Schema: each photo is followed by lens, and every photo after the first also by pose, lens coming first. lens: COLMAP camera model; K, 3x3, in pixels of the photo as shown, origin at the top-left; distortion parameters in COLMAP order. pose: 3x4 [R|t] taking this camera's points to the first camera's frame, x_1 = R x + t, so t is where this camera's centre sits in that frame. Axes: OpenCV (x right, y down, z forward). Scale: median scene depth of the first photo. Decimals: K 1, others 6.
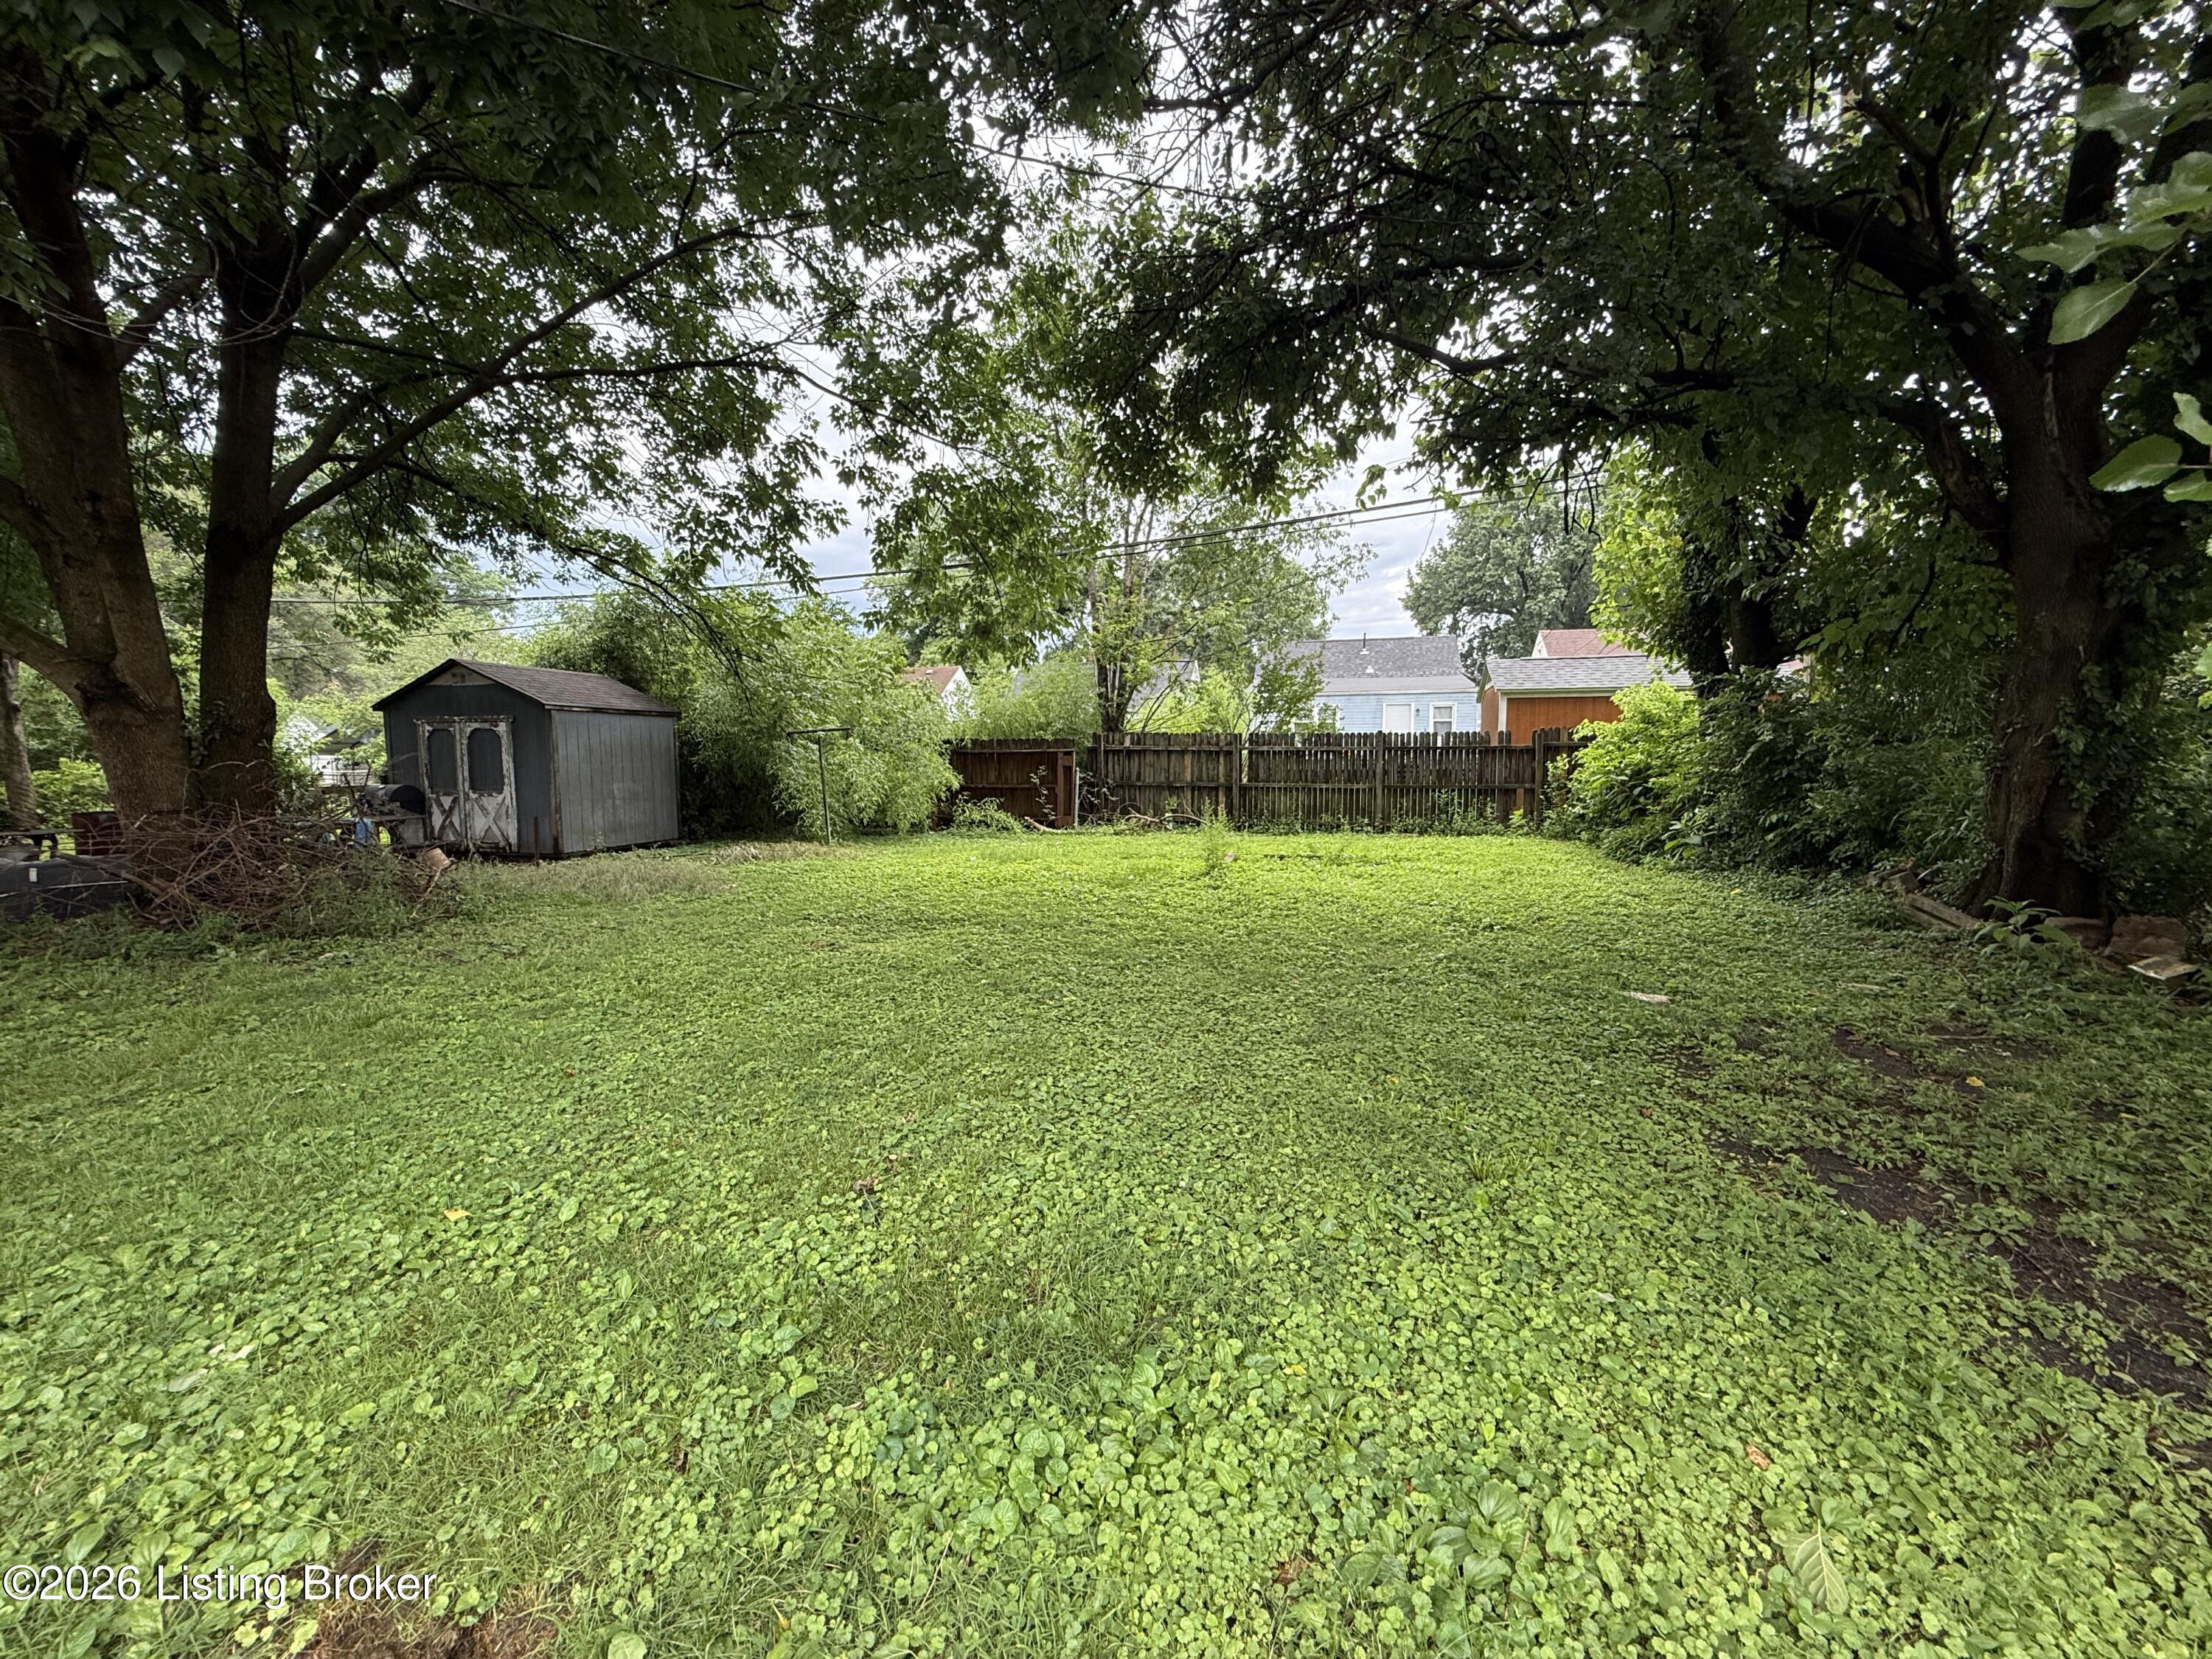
lens RADIAL K [[878.4, 0, 1099.4], [0, 878.4, 828.4], [0, 0, 1]] dist [-0.000513, -0.000199]
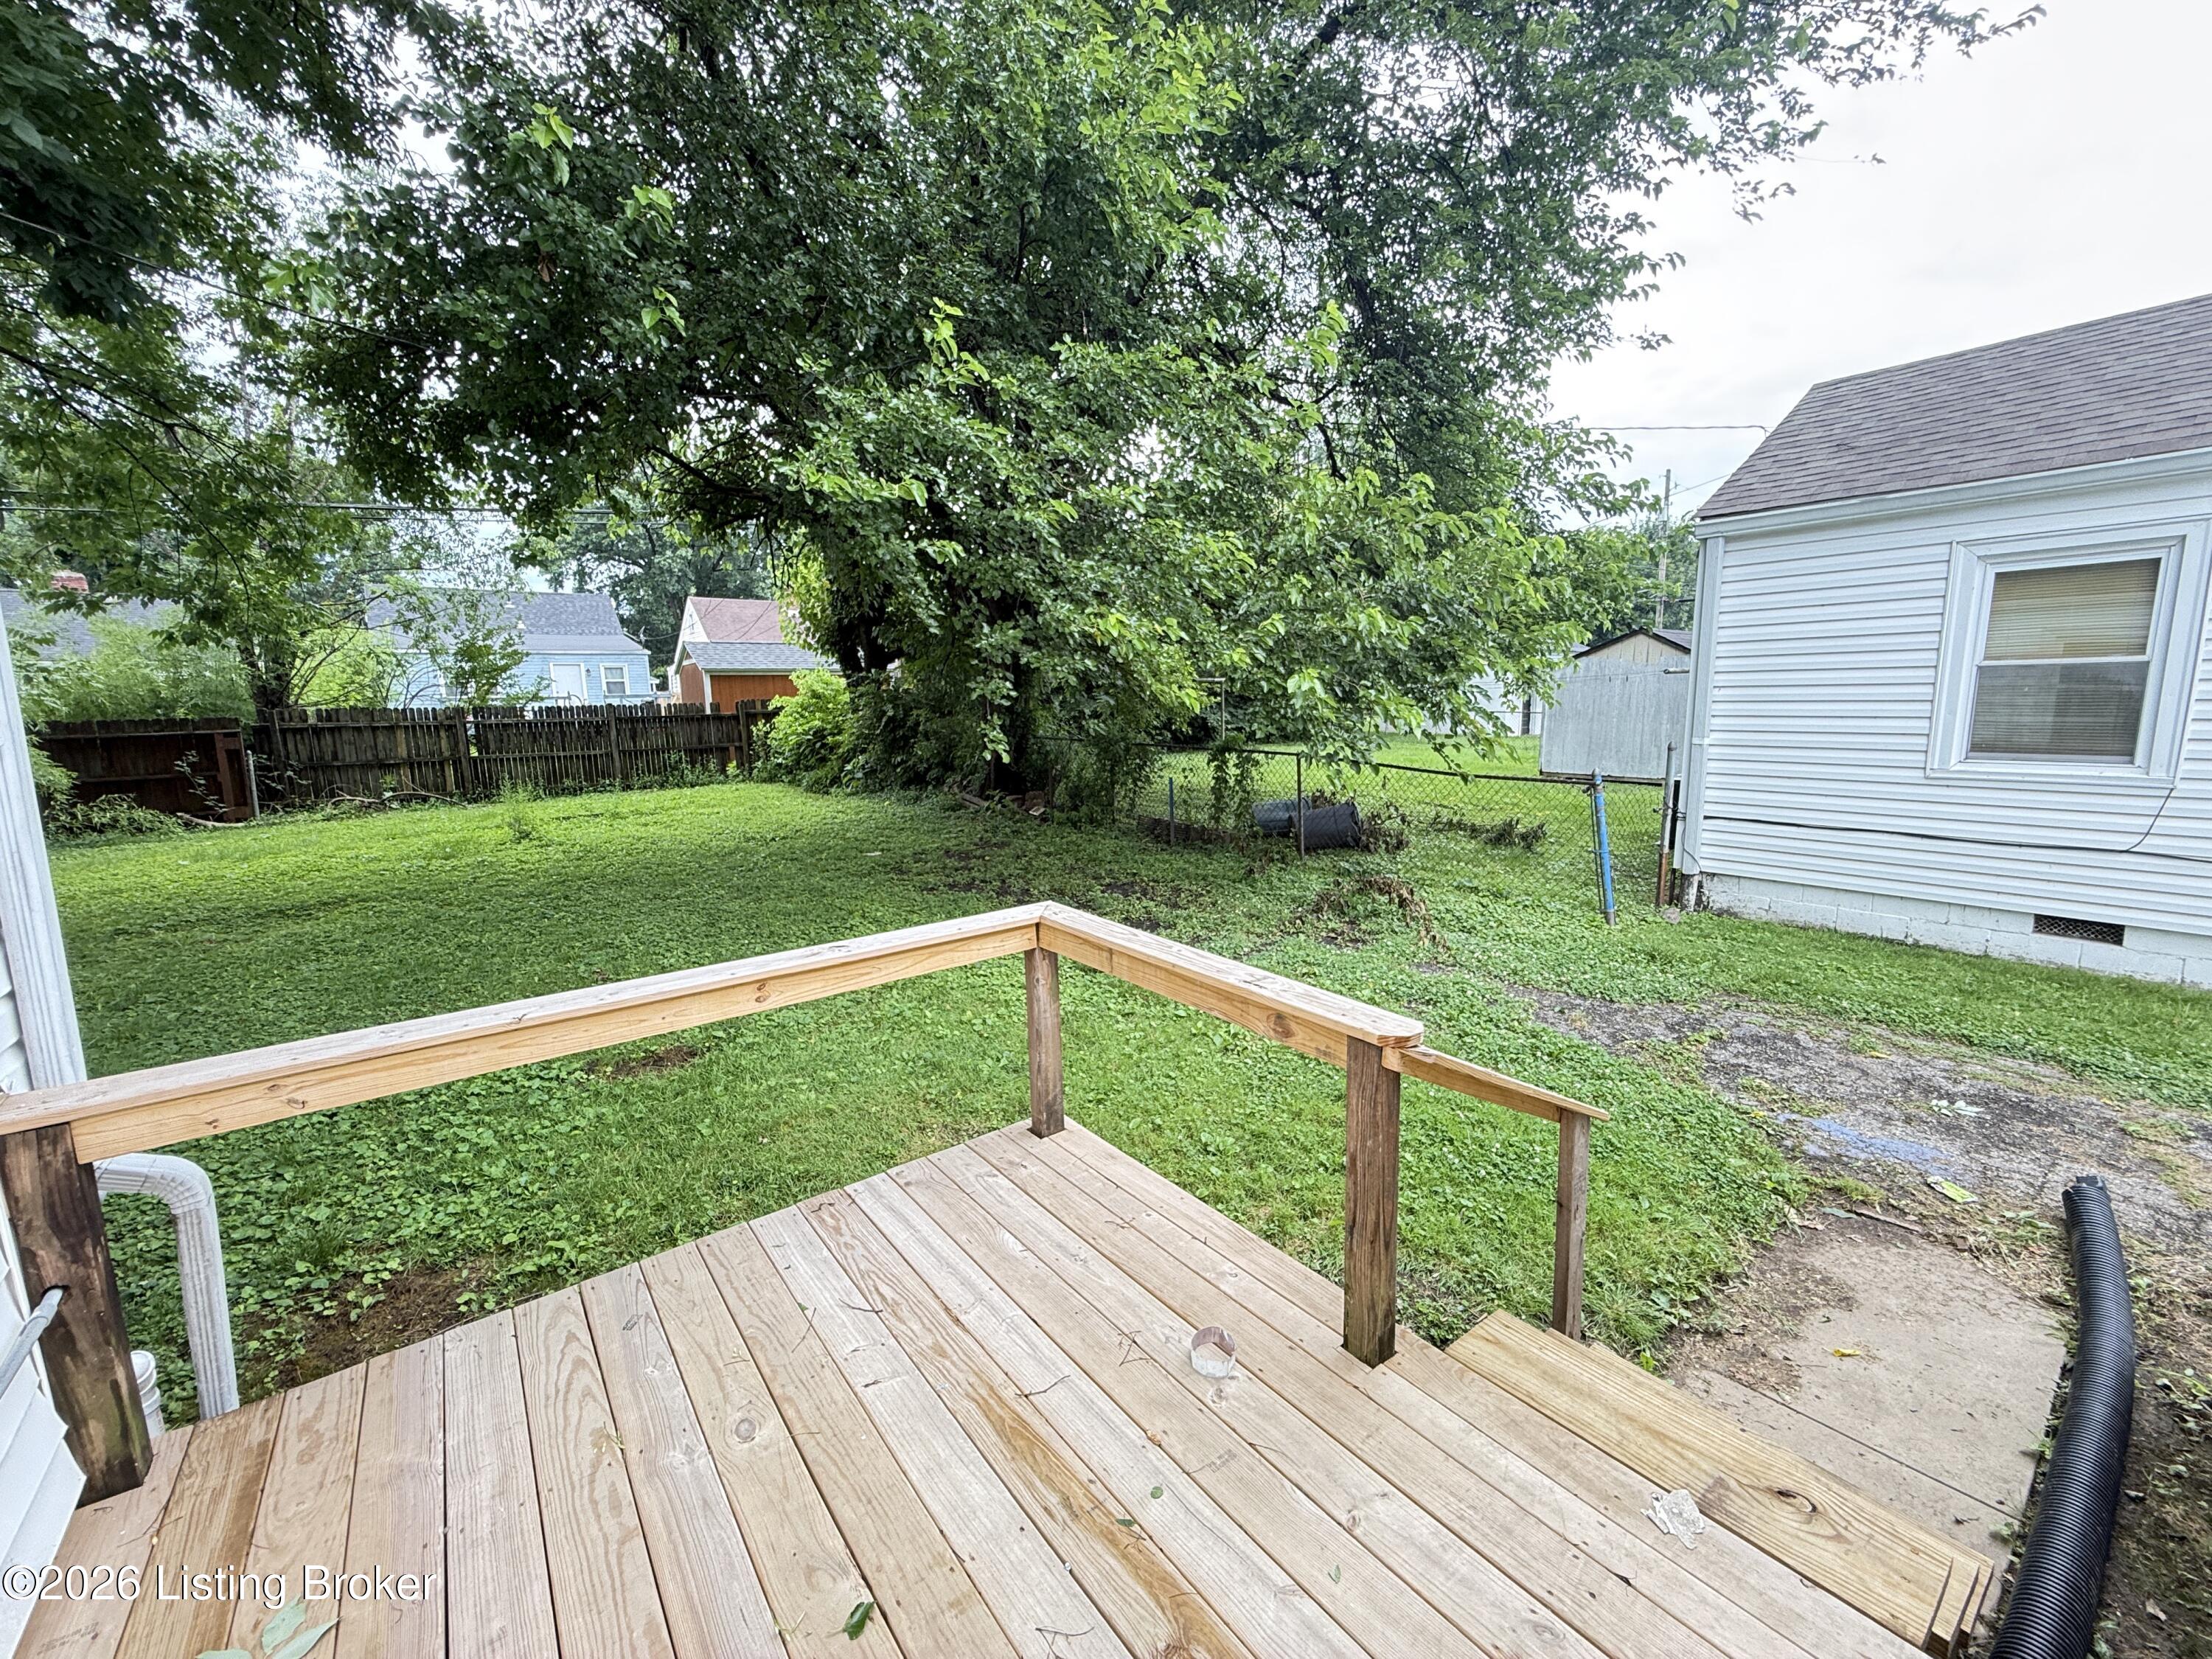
lens RADIAL K [[878.4, 0, 1099.4], [0, 878.4, 828.4], [0, 0, 1]] dist [-0.000513, -0.000199]
pose [[0.610592, -0.130229, 0.781165, -0.228473], [0.083077, 0.991477, 0.100354, -0.010768], [-0.787576, 0.003622, 0.616207, -0.240055]]
